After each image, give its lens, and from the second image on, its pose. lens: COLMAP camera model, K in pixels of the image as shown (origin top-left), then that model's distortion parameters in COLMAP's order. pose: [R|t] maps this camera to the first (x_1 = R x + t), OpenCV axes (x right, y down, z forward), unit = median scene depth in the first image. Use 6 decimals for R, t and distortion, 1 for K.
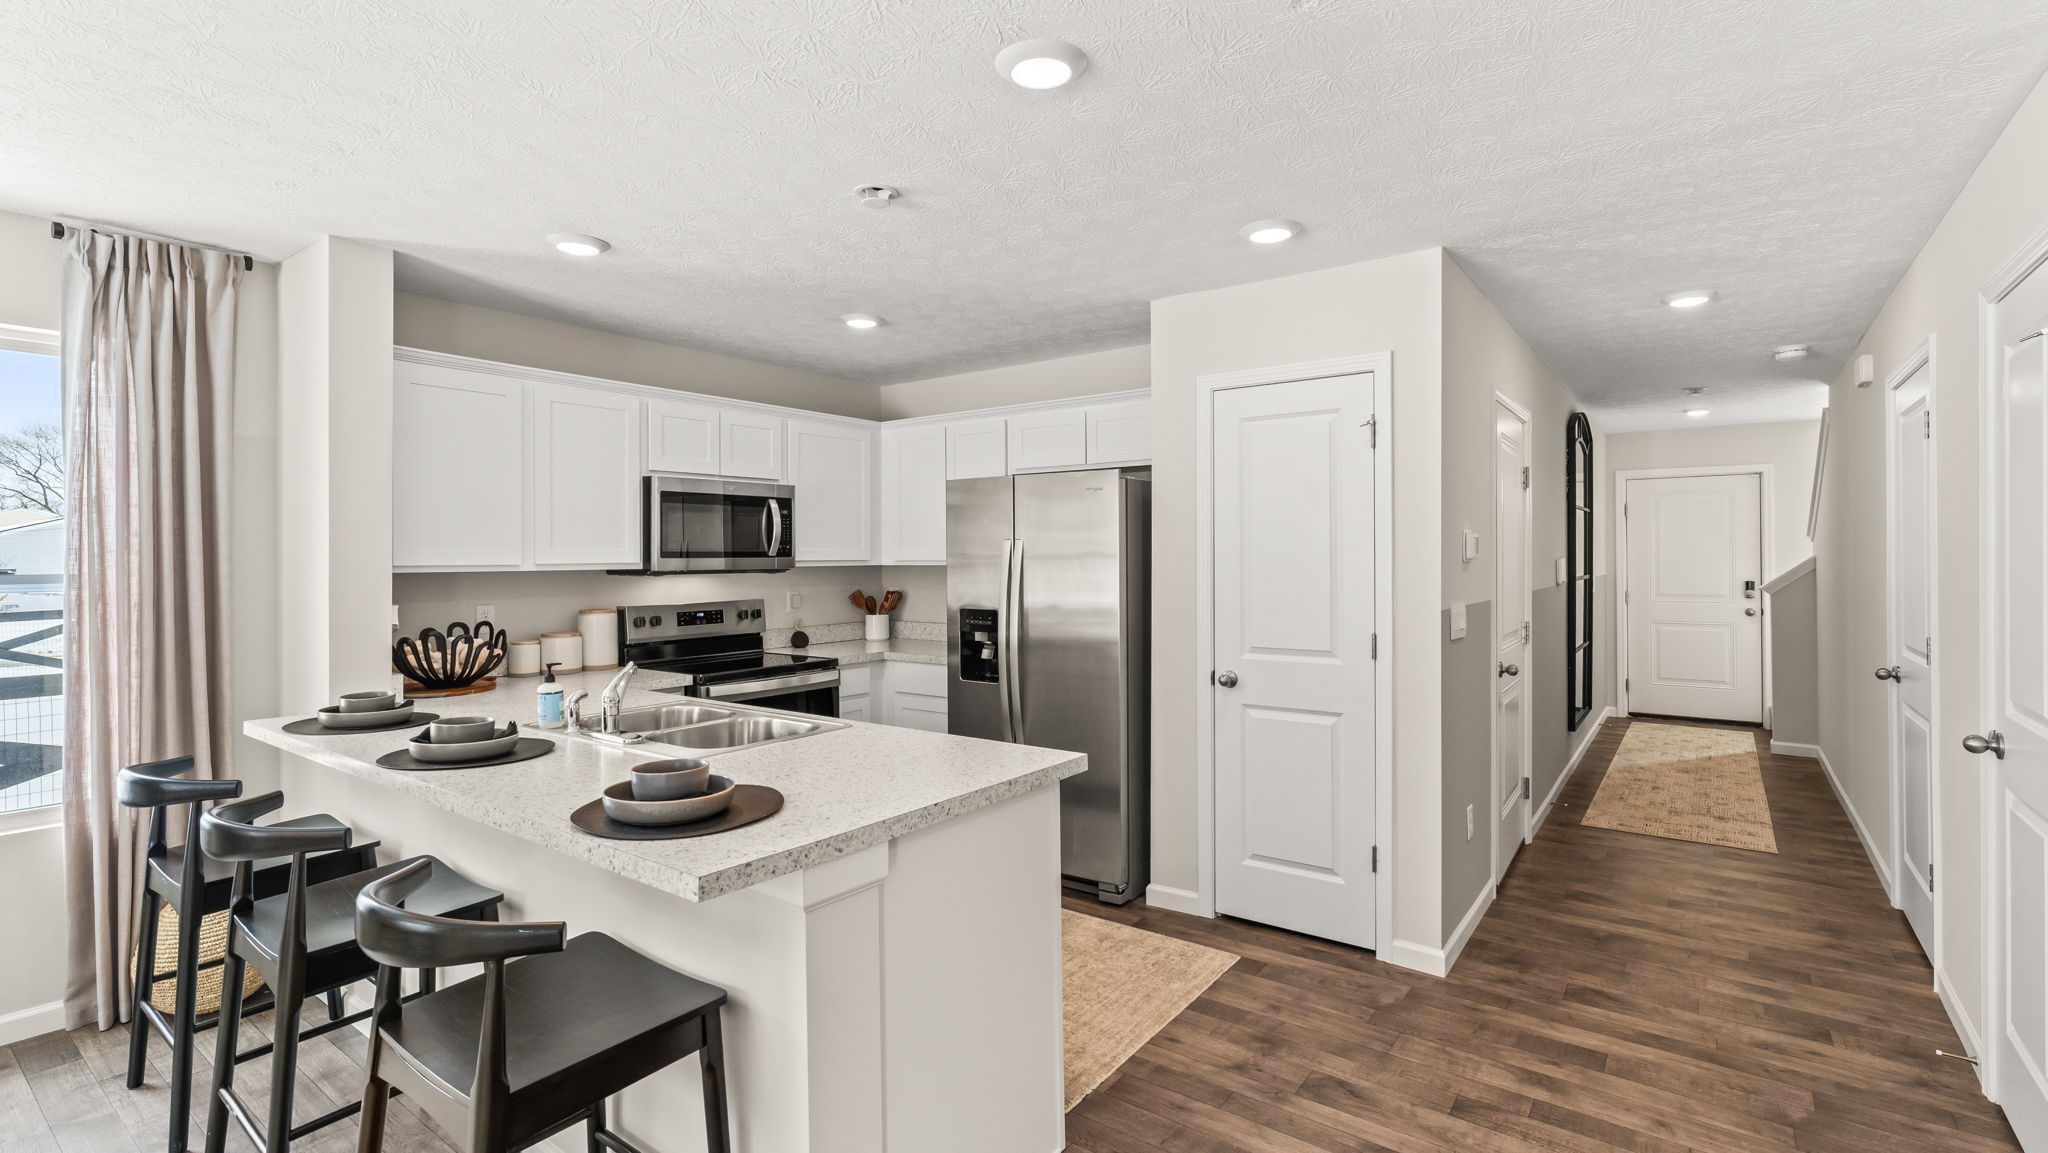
lens RADIAL K [[911.5, 0, 1021.8], [0, 911.5, 555.8], [0, 0, 1]] dist [-0.001580, 0.000818]
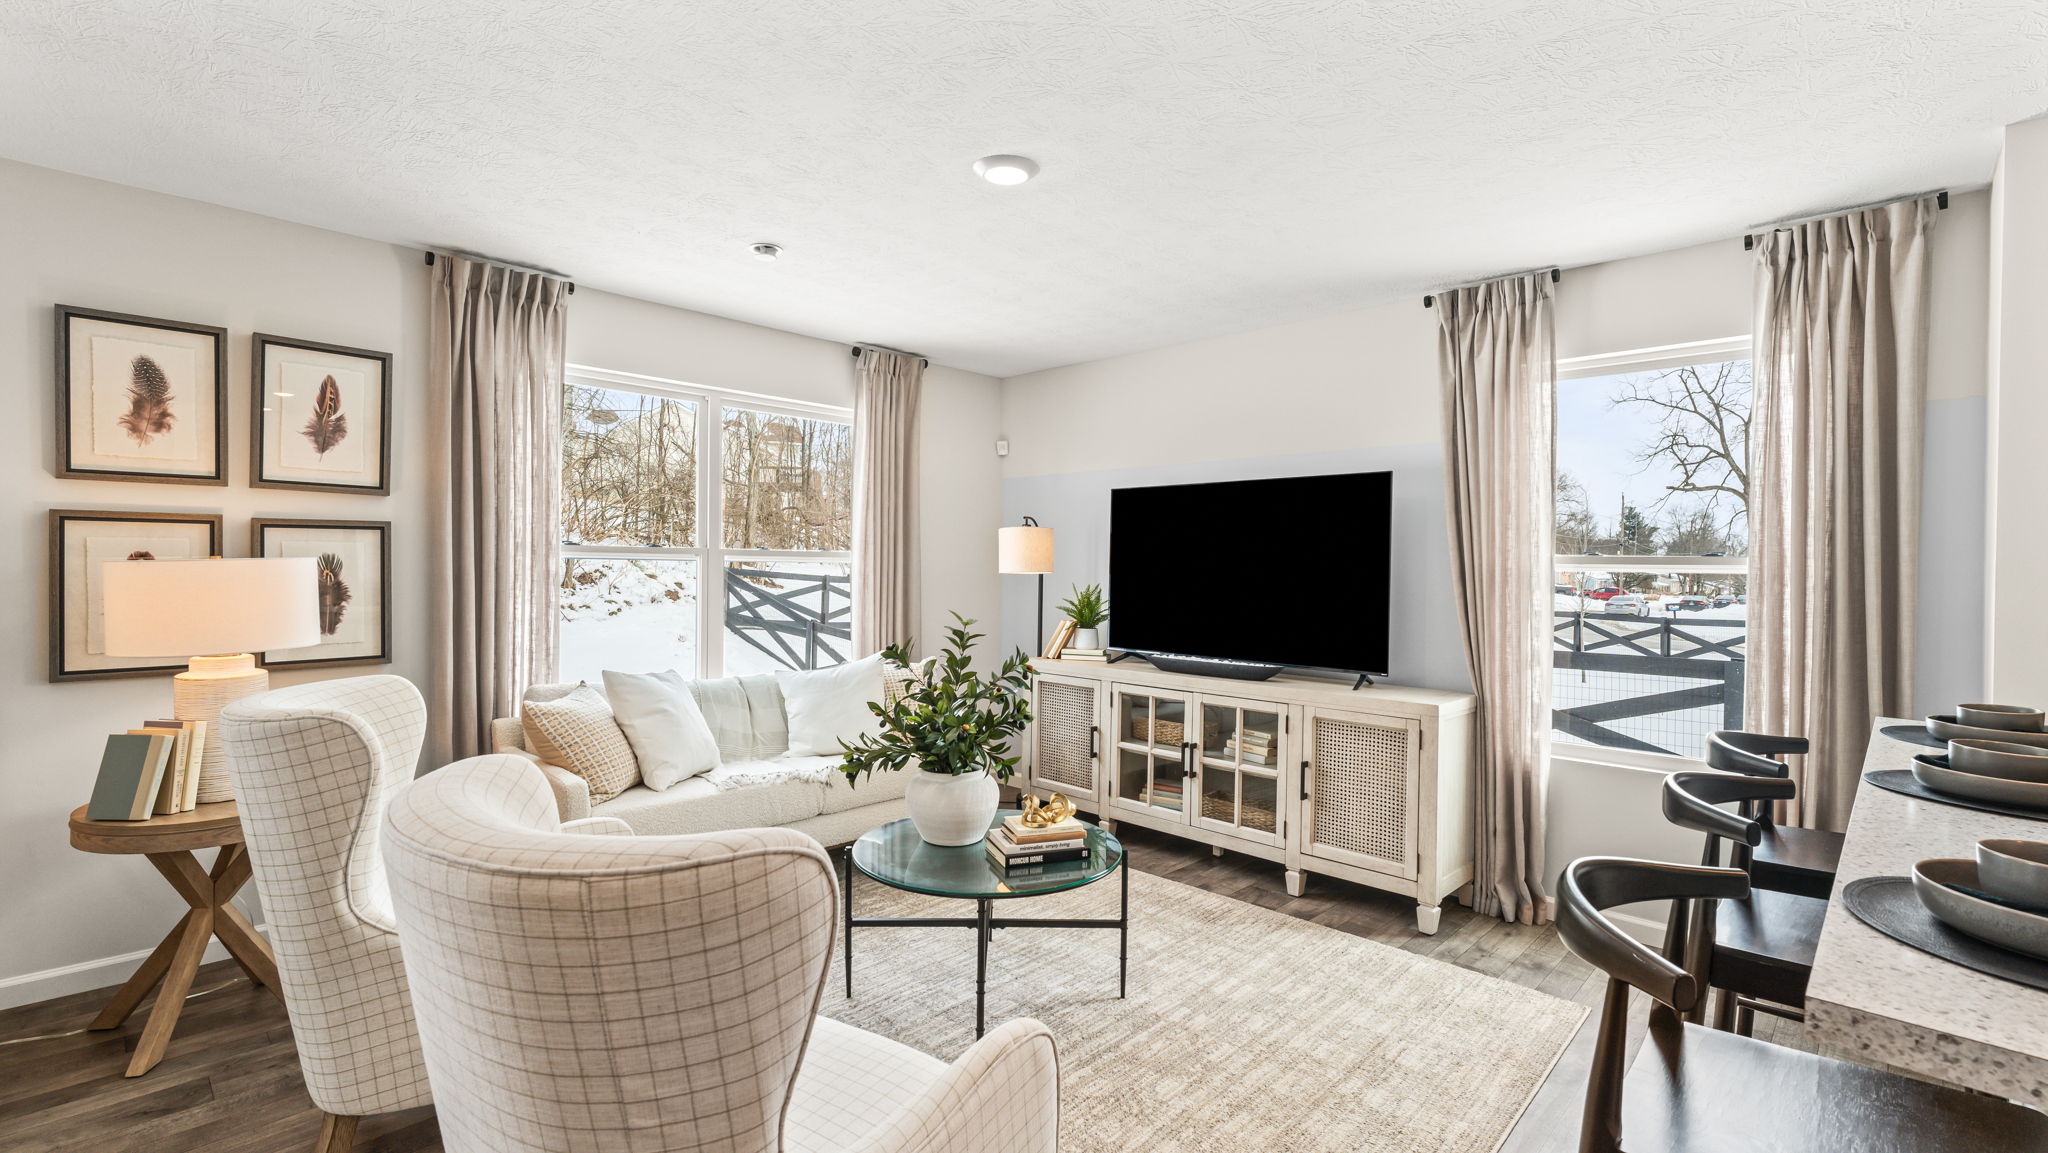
lens RADIAL K [[911.5, 0, 1022.5], [0, 911.5, 573.2], [0, 0, 1]] dist [-0.001580, 0.000818]
pose [[-0.132589, 0.009945, -0.991121, 0.097717], [-0.011184, 0.999871, 0.011529, 0.025310], [0.991108, 0.012614, -0.132460, 0.186718]]
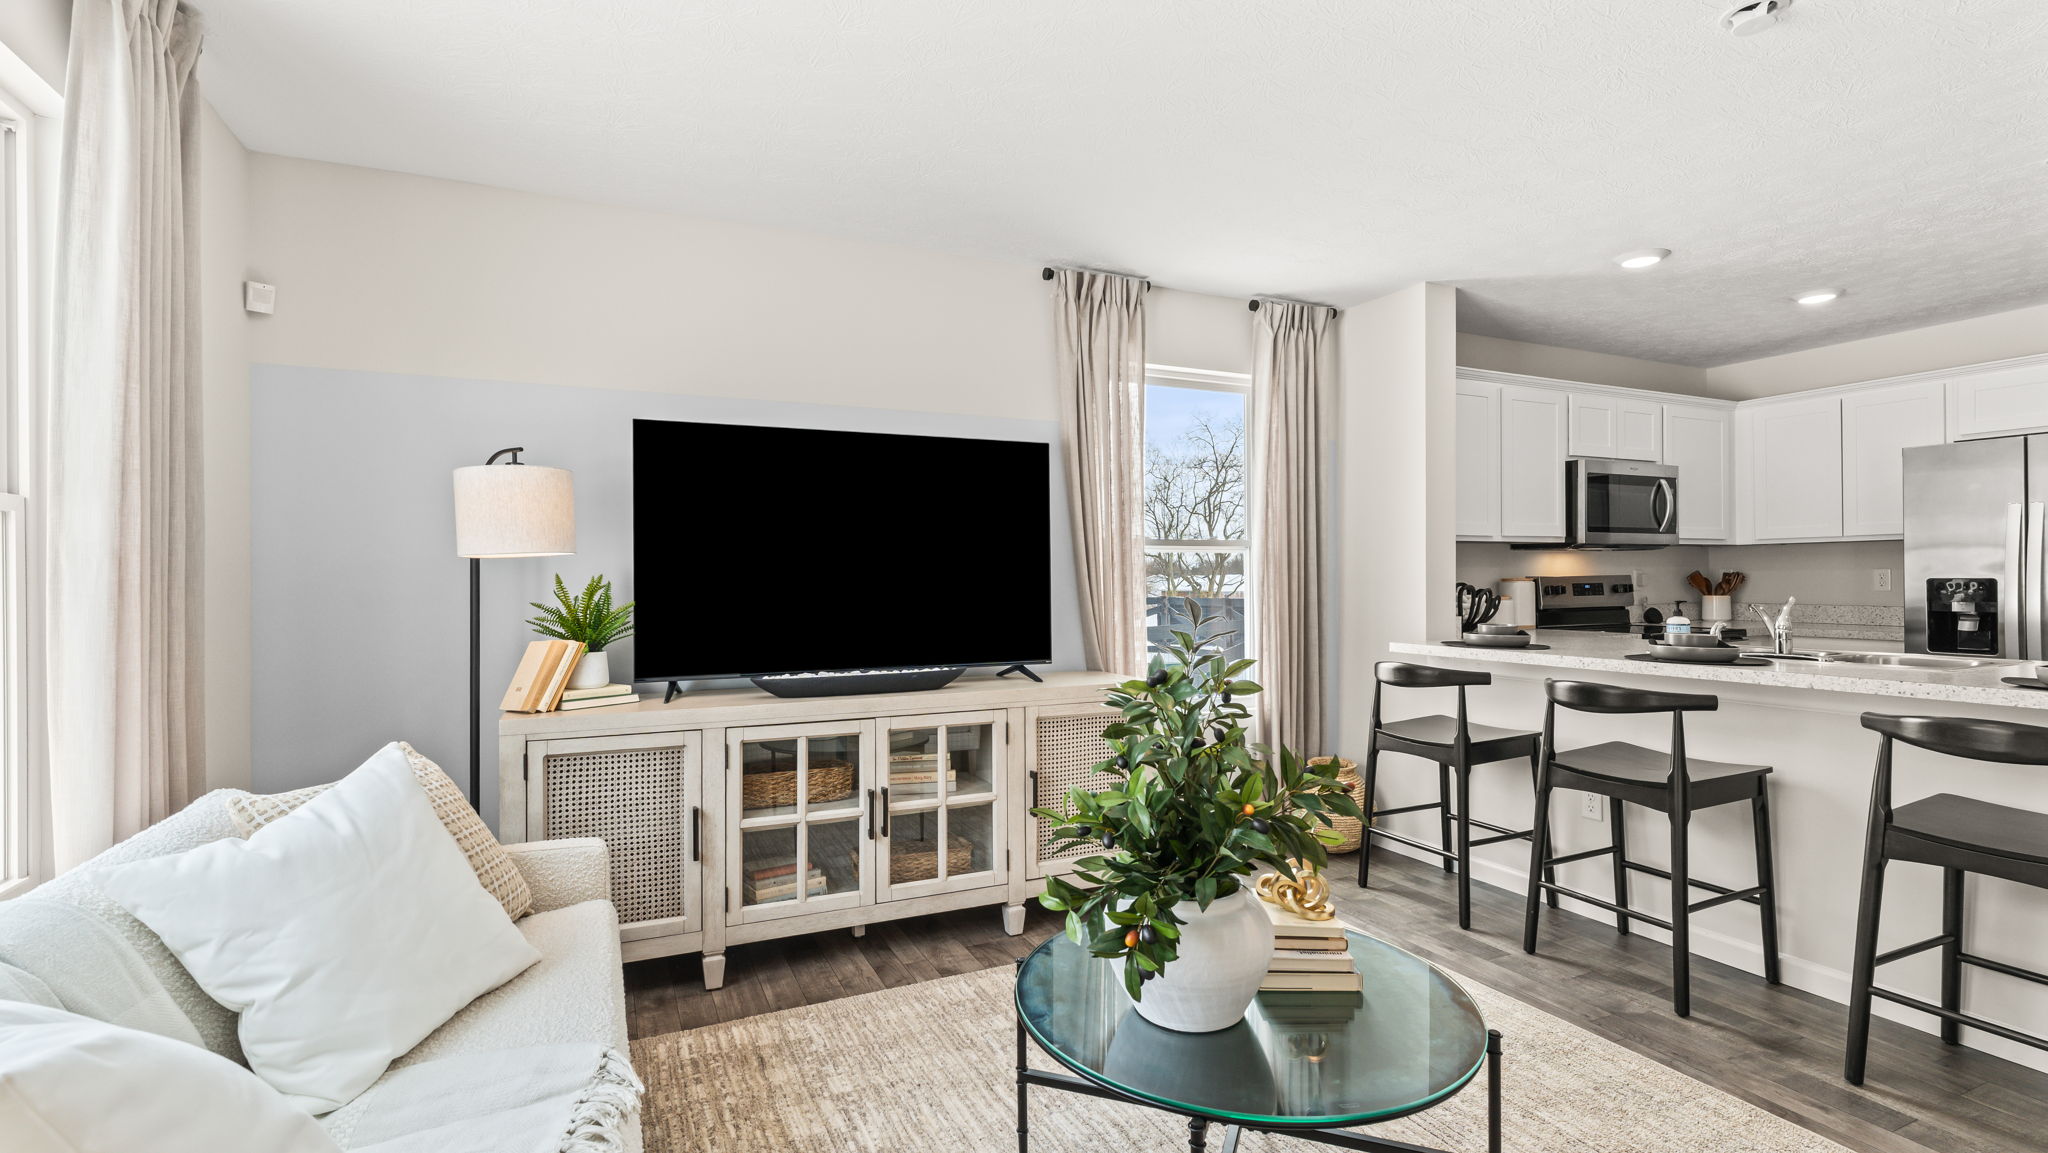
lens RADIAL K [[911.5, 0, 1030.1], [0, 911.5, 577.9], [0, 0, 1]] dist [-0.001580, 0.000818]
pose [[0.877097, -0.000146, -0.480313, -0.441709], [0.002367, 0.999989, 0.004017, 0.050928], [0.480307, -0.004660, 0.877088, -0.309390]]
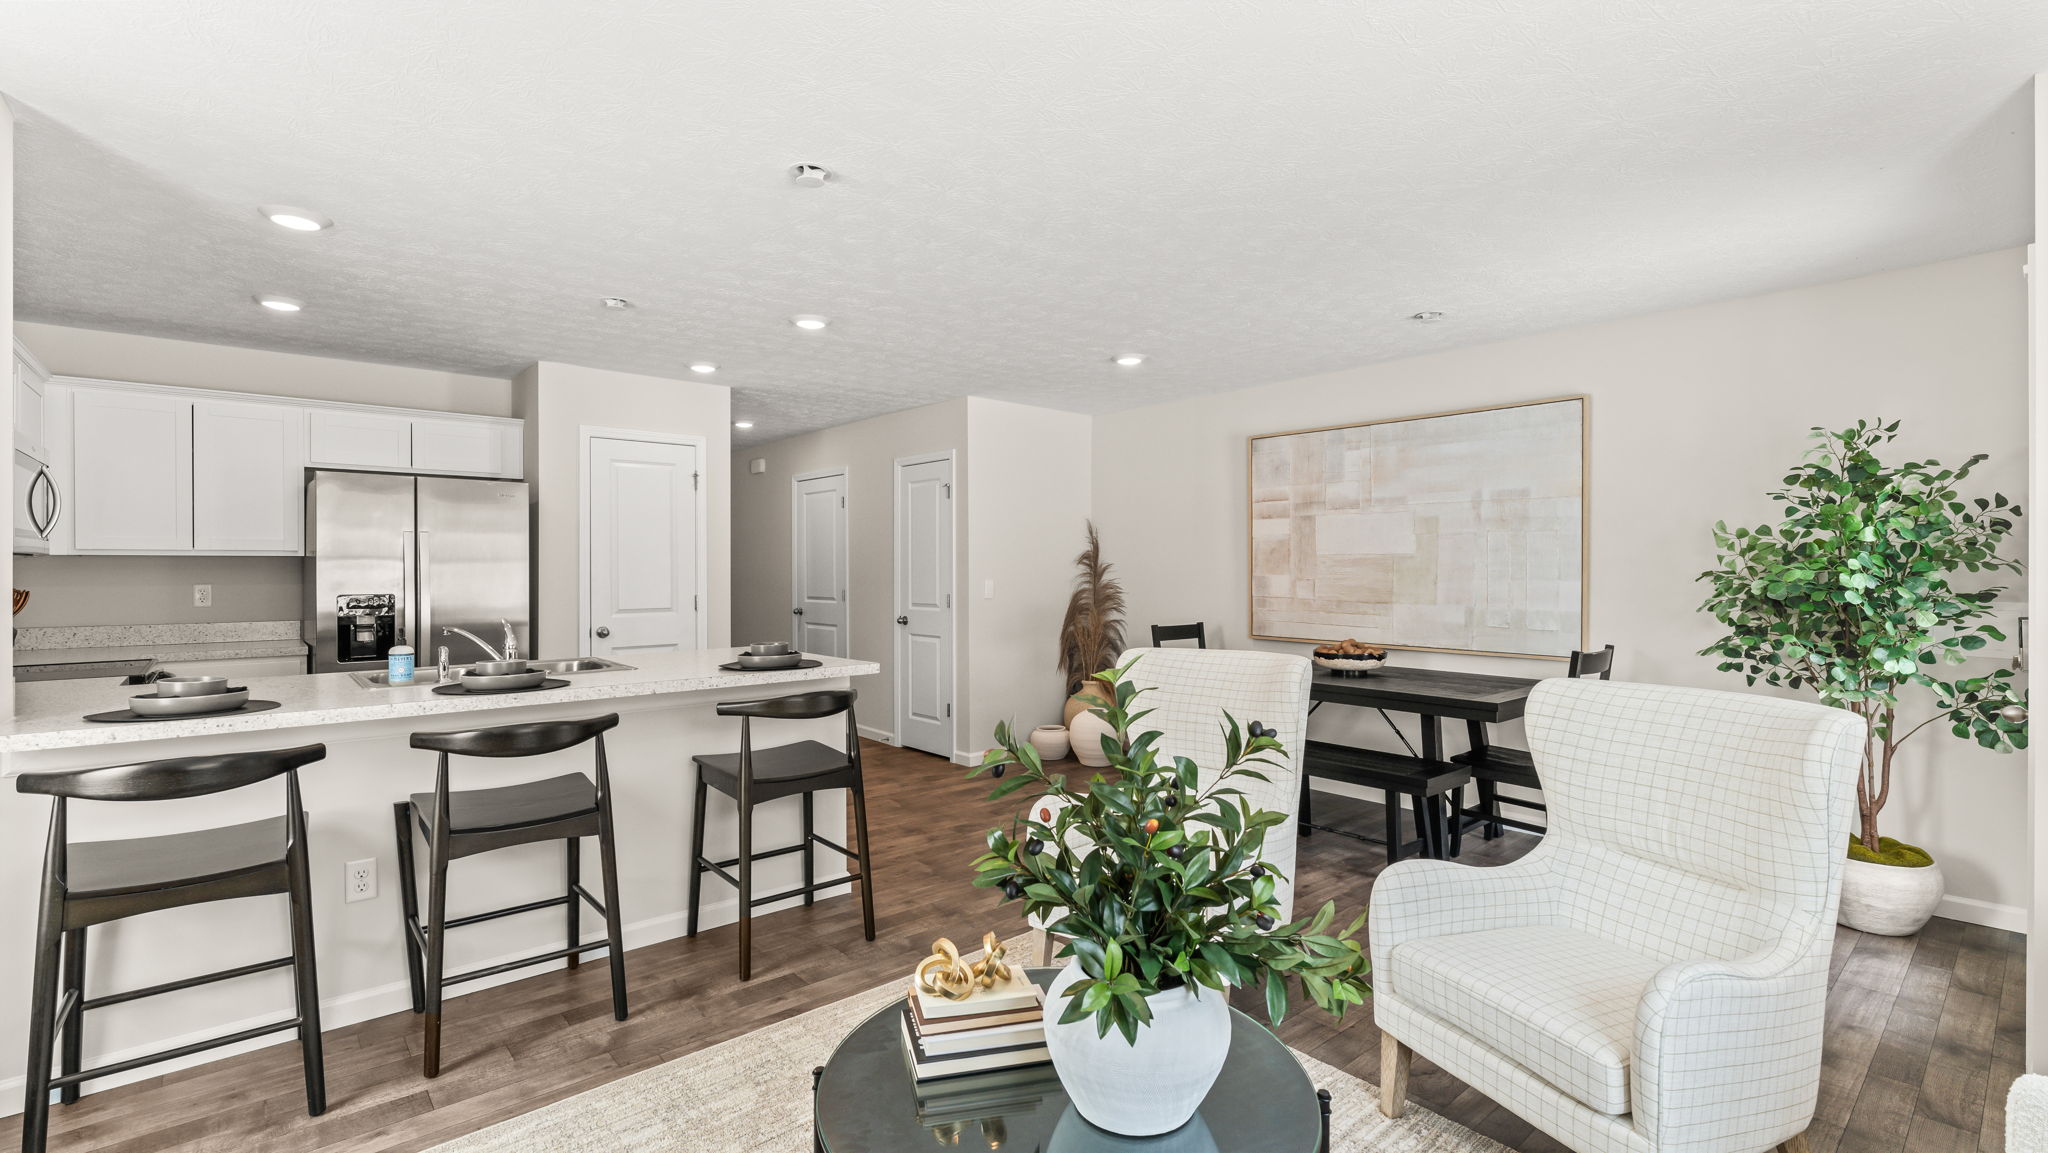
lens RADIAL K [[911.5, 0, 1040.5], [0, 911.5, 566.3], [0, 0, 1]] dist [-0.001580, 0.000818]
pose [[0.216444, 0.008717, 0.976256, -1.131840], [0.006494, 0.999925, -0.010368, 0.031776], [-0.976274, 0.008584, 0.216371, 0.150386]]
